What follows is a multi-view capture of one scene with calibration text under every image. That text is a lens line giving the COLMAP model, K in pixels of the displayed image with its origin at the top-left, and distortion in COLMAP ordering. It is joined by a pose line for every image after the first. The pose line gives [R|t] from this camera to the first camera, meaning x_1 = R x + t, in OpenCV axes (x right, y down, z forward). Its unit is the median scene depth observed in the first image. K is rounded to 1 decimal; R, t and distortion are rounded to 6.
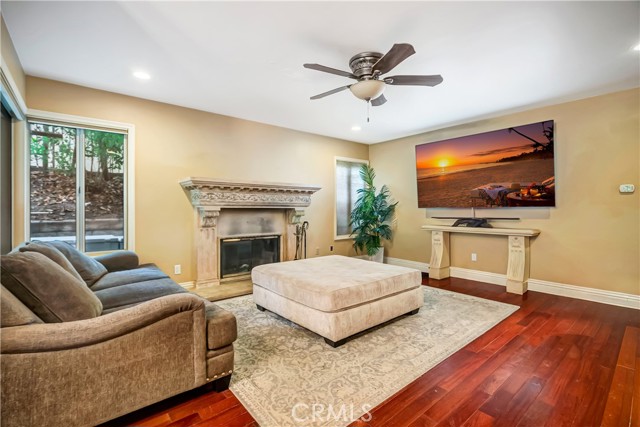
lens RADIAL K [[292.6, 0, 322.6], [0, 292.6, 207.4], [0, 0, 1]] dist [-0.001789, 0.002379]
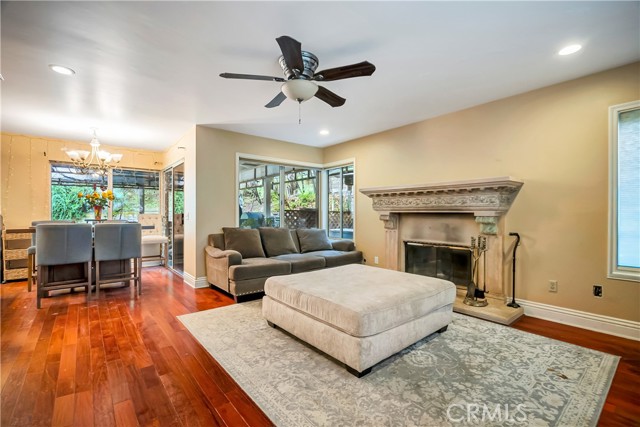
lens RADIAL K [[292.6, 0, 320.2], [0, 292.6, 214.2], [0, 0, 1]] dist [-0.001789, 0.002379]
pose [[-0.018184, 0.005569, -0.999819, 0.731675], [0.005113, 0.999972, 0.005477, 0.000474], [0.999822, -0.005012, -0.018212, 0.708683]]
